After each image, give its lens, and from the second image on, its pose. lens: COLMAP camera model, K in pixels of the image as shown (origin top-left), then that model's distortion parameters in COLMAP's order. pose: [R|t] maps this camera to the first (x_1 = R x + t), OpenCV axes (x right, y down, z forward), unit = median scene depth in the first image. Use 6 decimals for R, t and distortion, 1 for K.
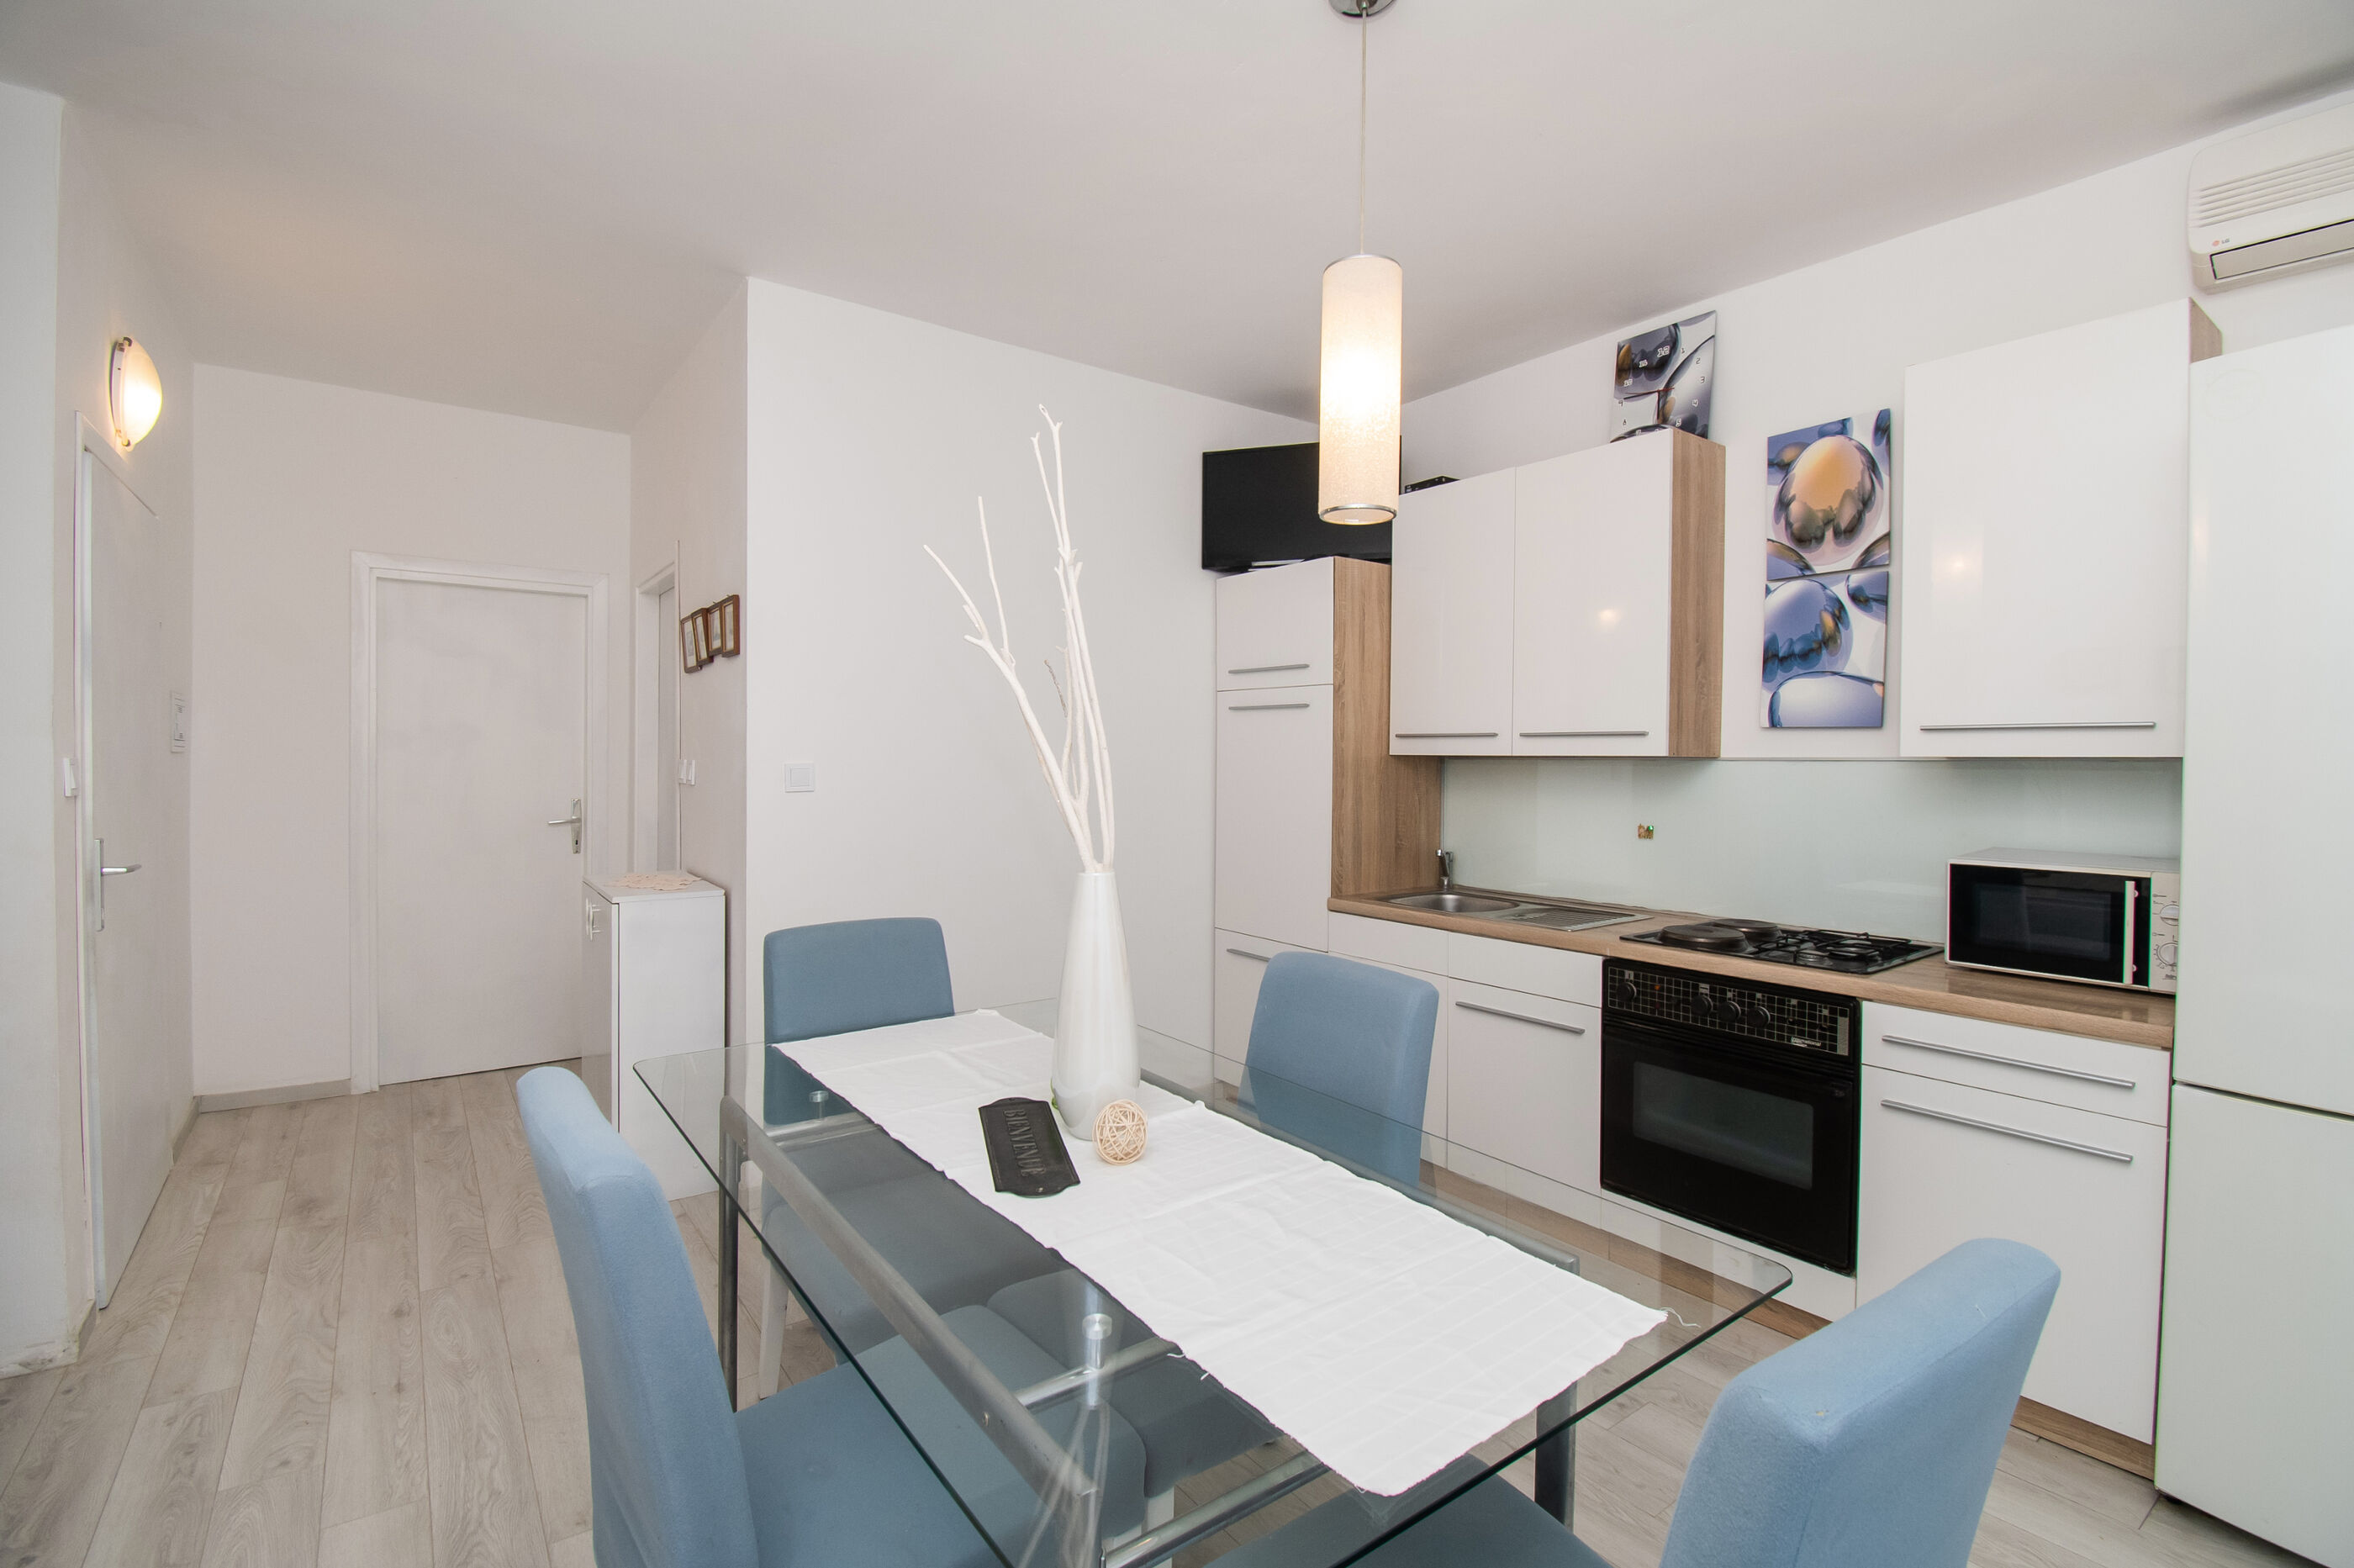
lens RADIAL K [[1059.6, 0, 1179.7], [0, 1059.6, 774.2], [0, 0, 1]] dist [0.009355, -0.016369]
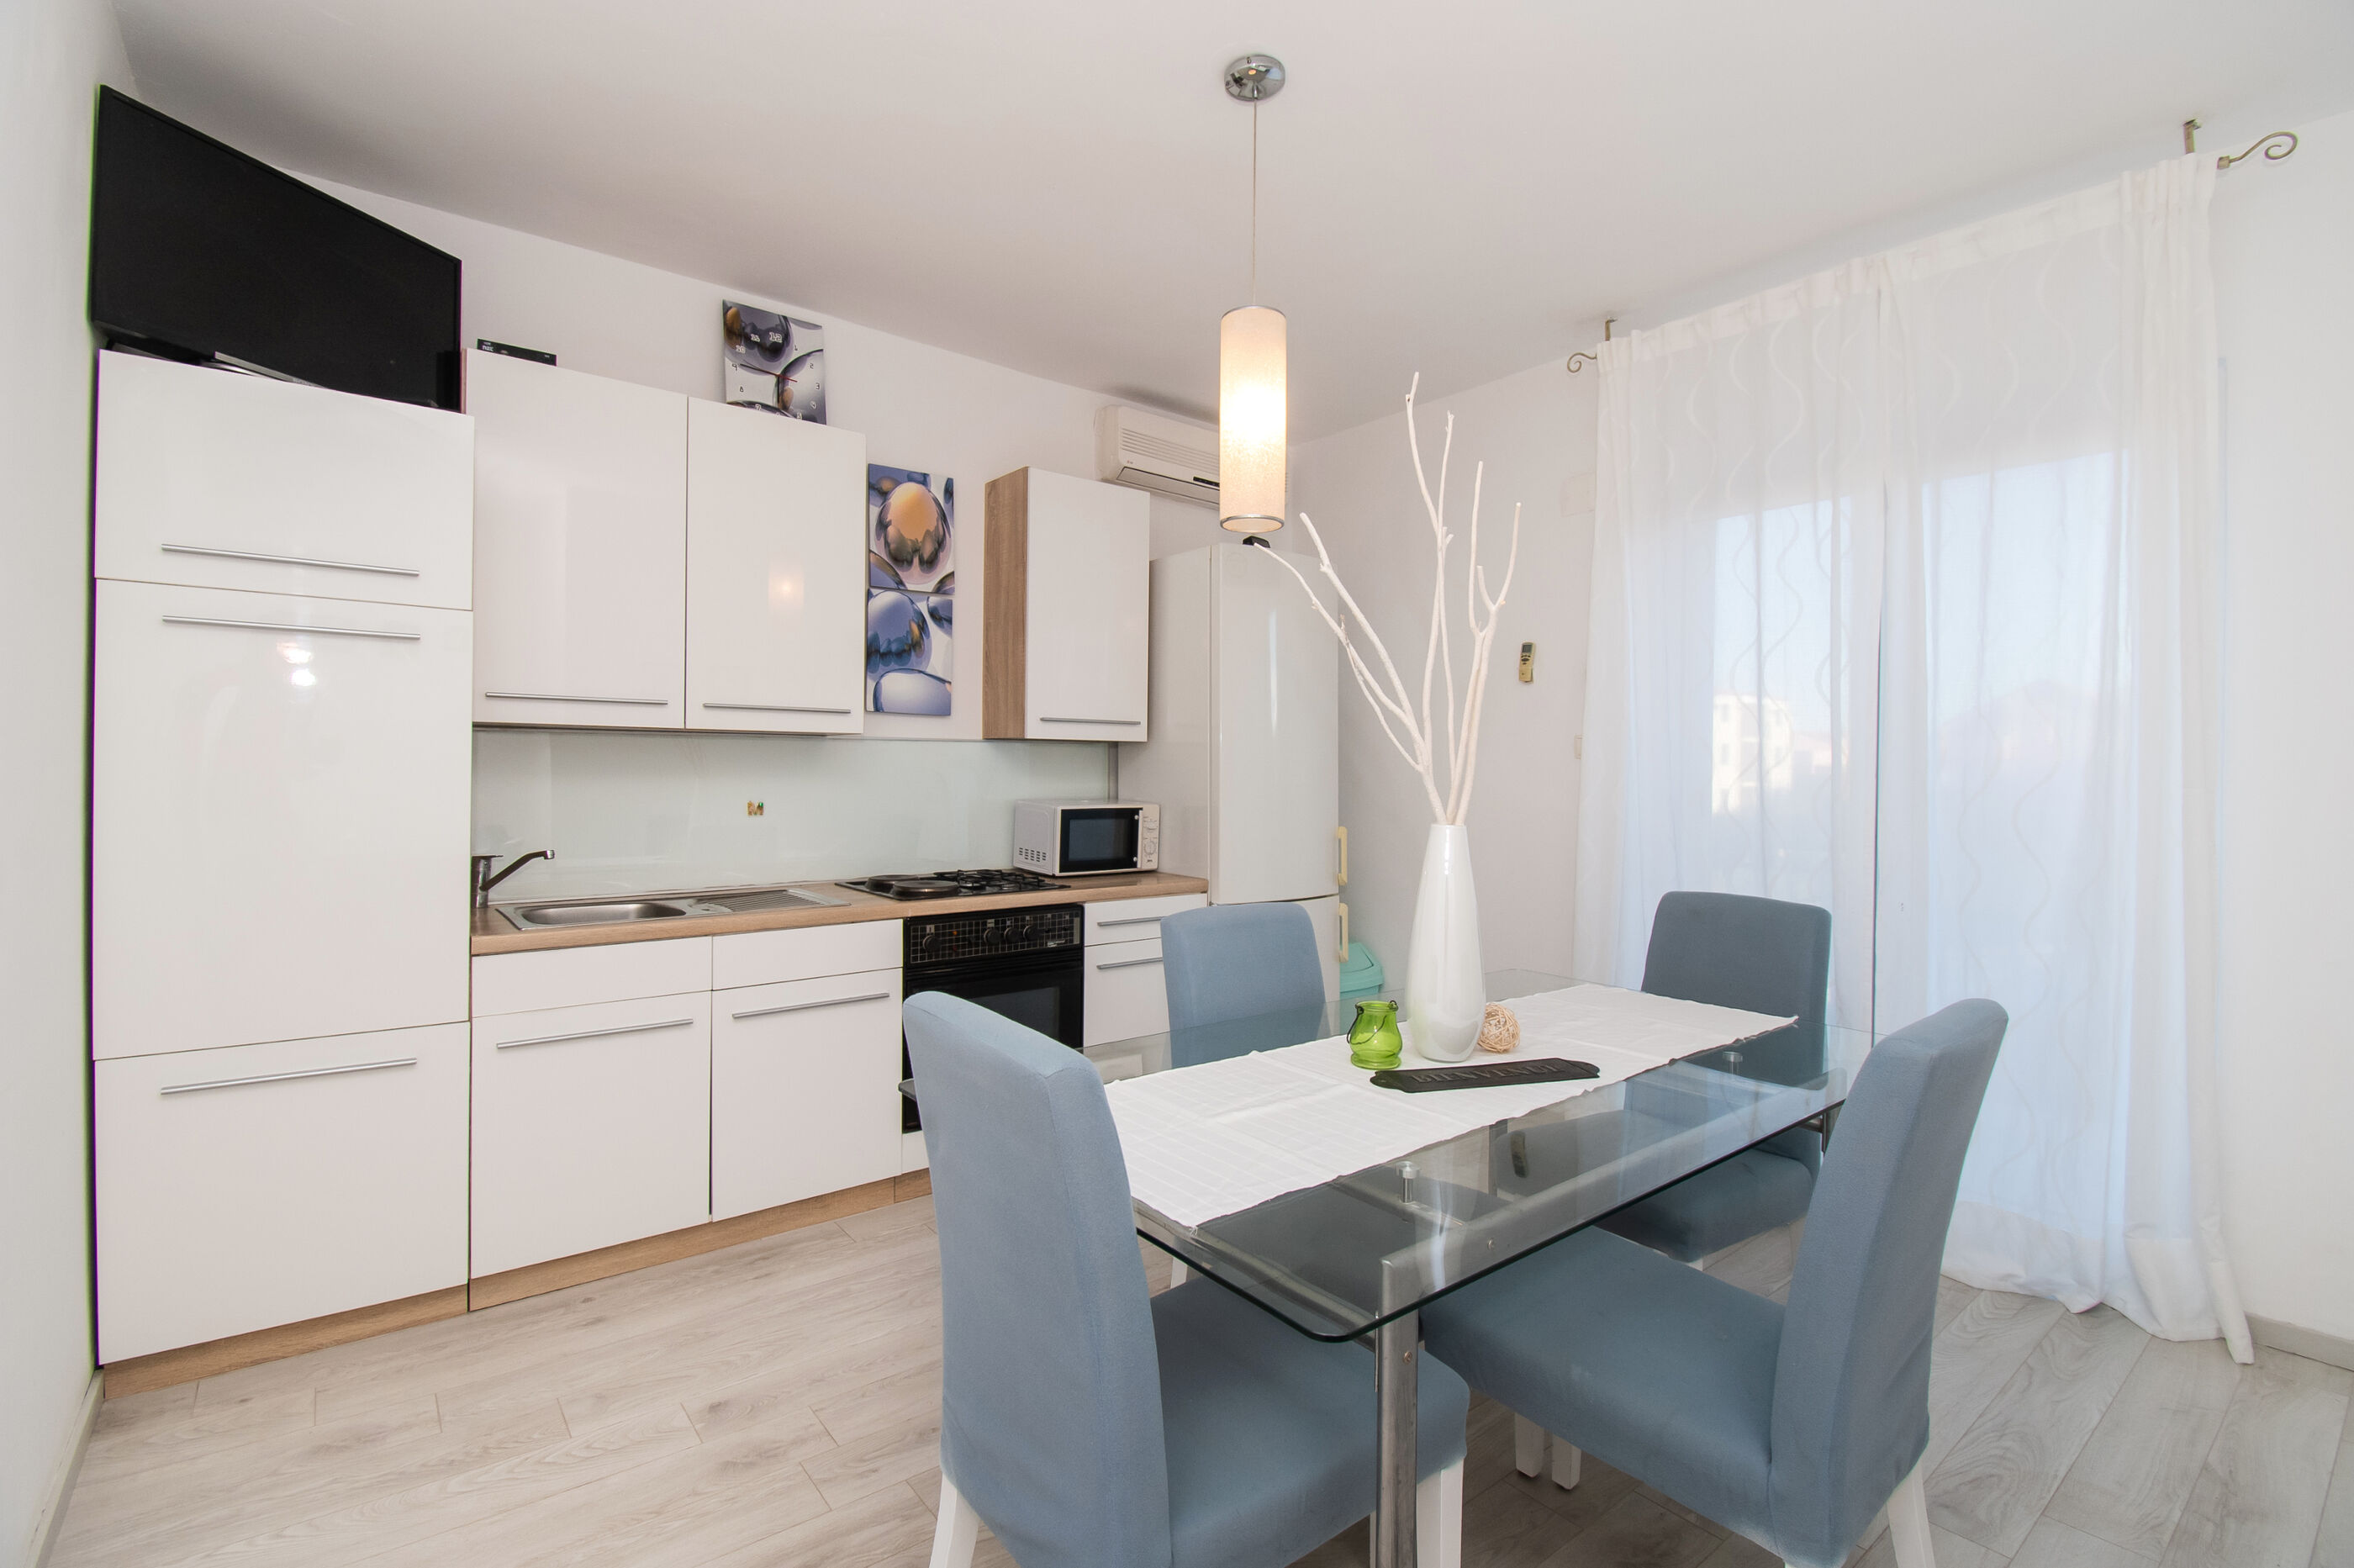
lens RADIAL K [[1059.6, 0, 1179.7], [0, 1059.6, 774.2], [0, 0, 1]] dist [0.009355, -0.016369]
pose [[-0.039026, -0.013900, 0.999142, -0.646473], [0.005570, 0.999885, 0.014128, 0.011049], [-0.999223, 0.006116, -0.038944, 0.720065]]
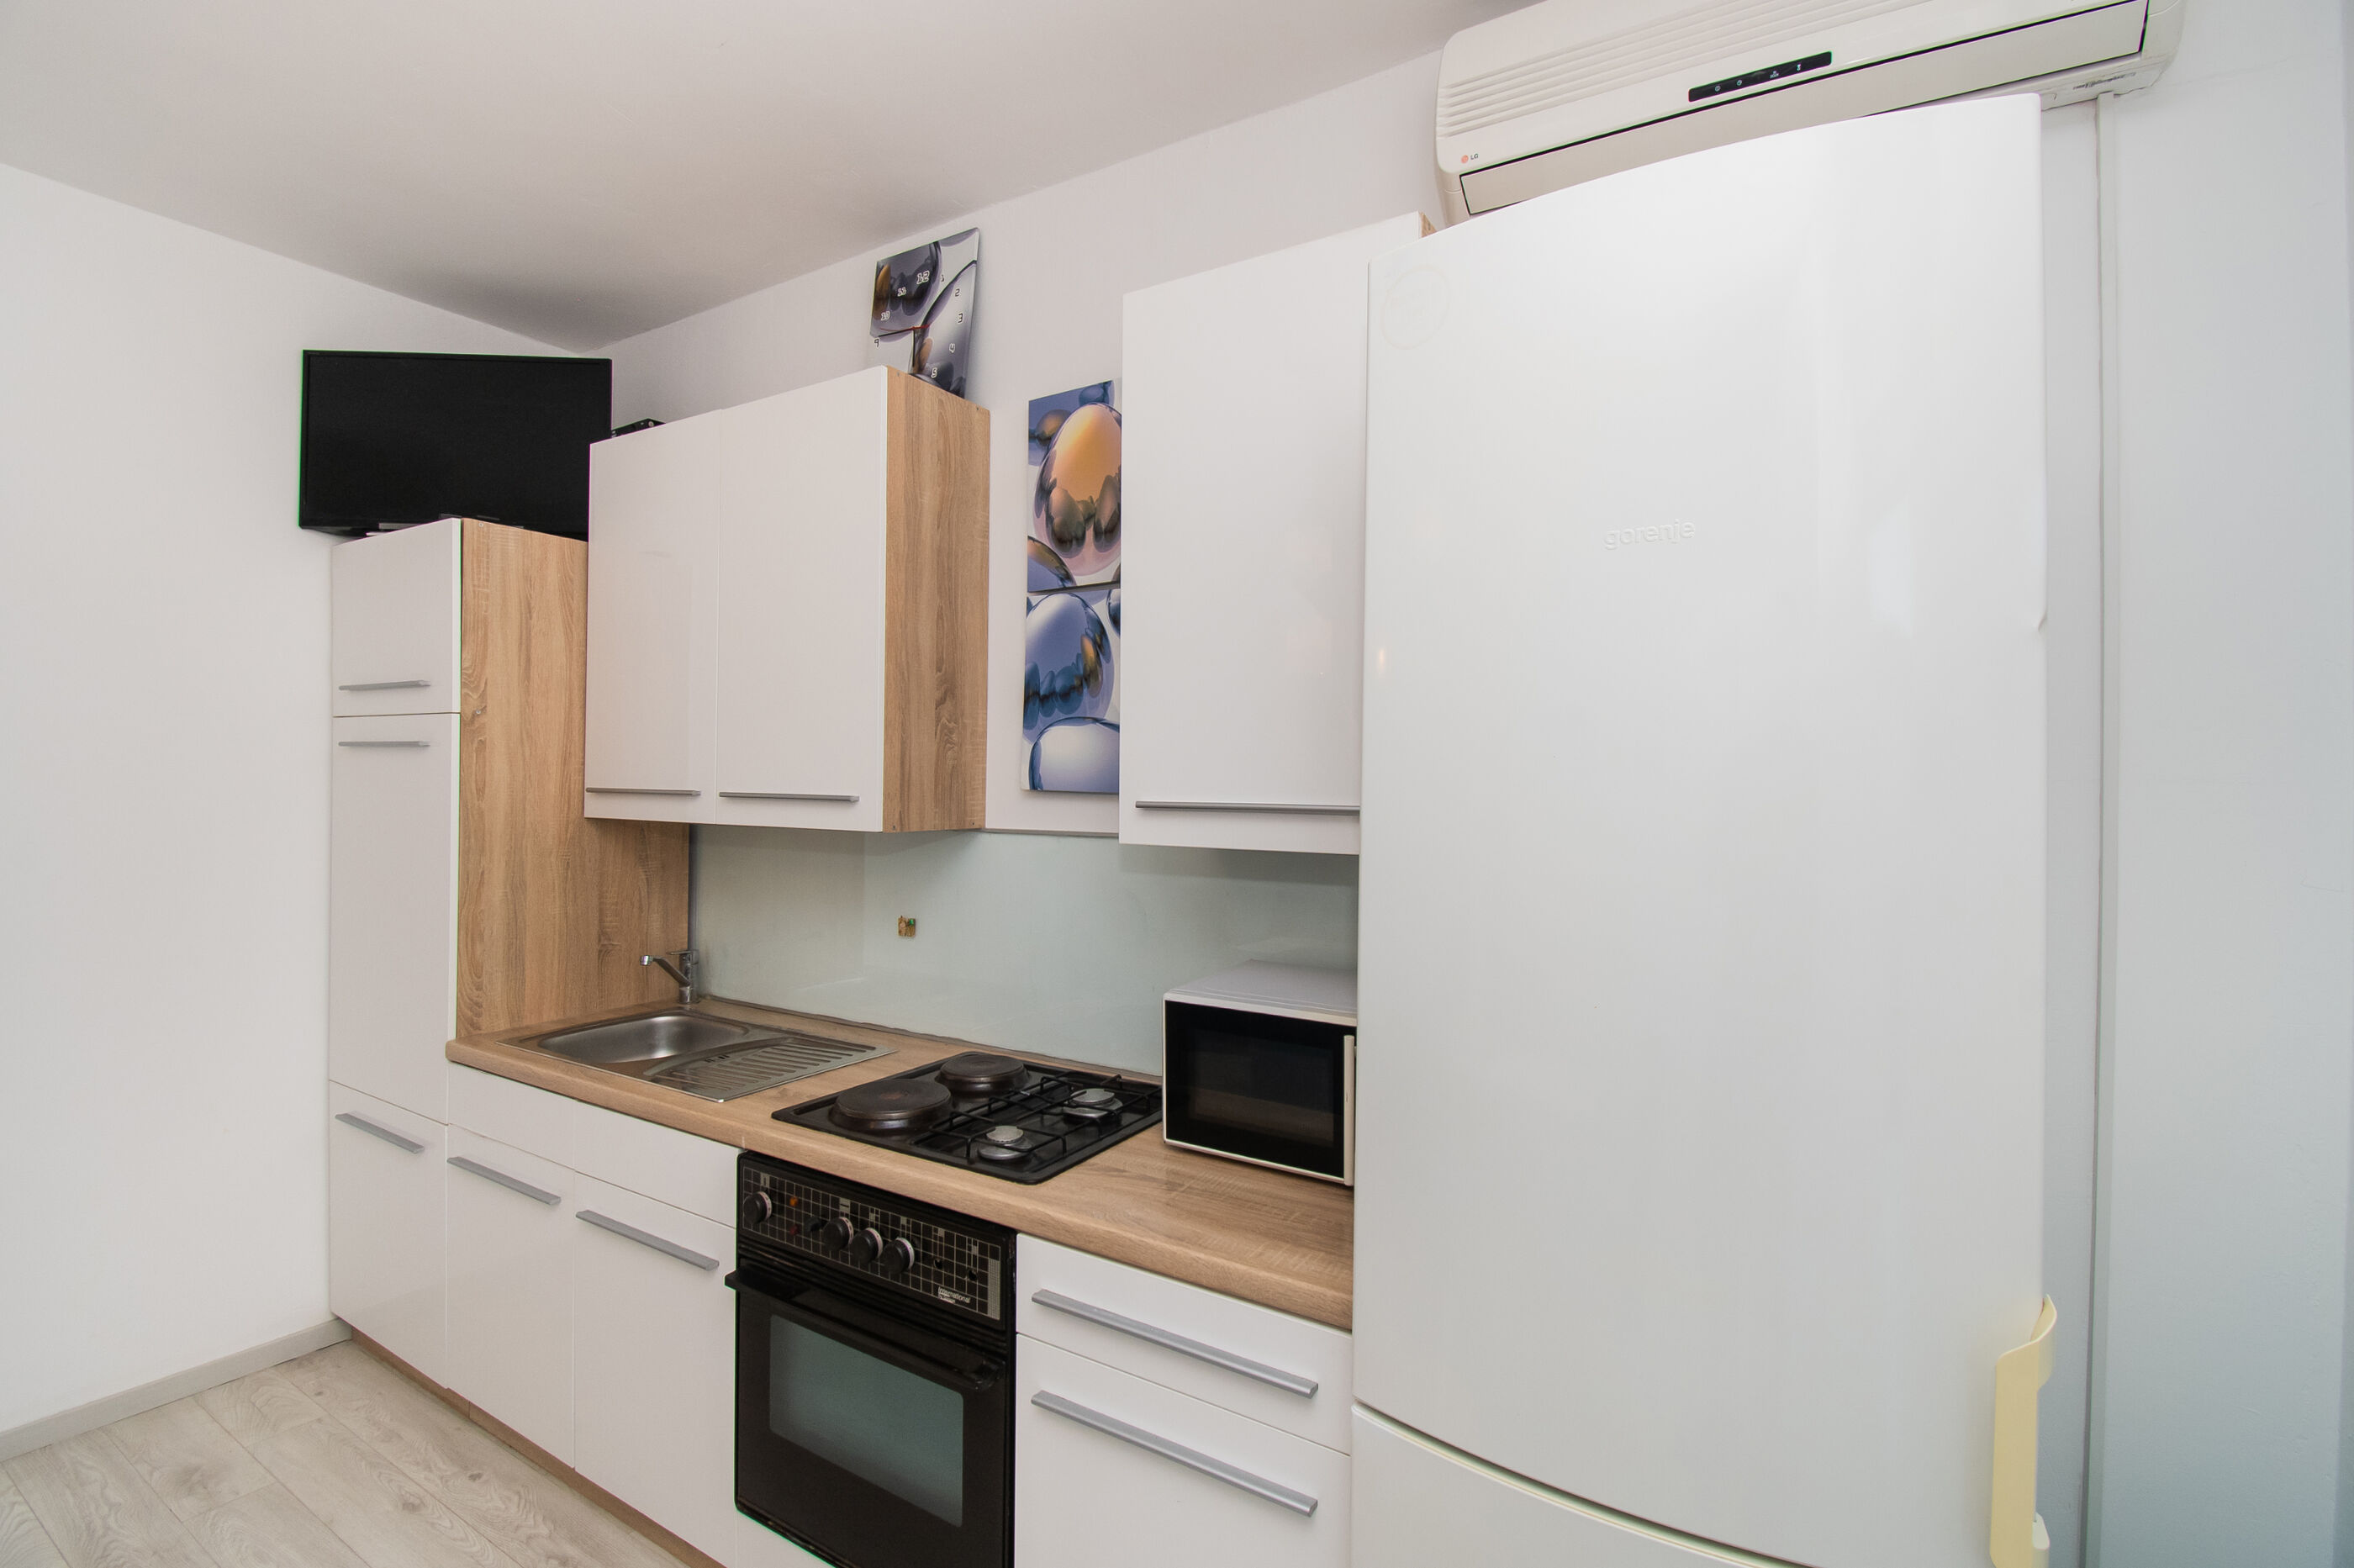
lens RADIAL K [[1059.6, 0, 1179.7], [0, 1059.6, 774.2], [0, 0, 1]] dist [0.009355, -0.016369]
pose [[0.928584, 0.005507, 0.371080, 0.385245], [0.001457, 0.999828, -0.018482, -0.042193], [-0.371118, 0.017703, 0.928417, 0.278864]]
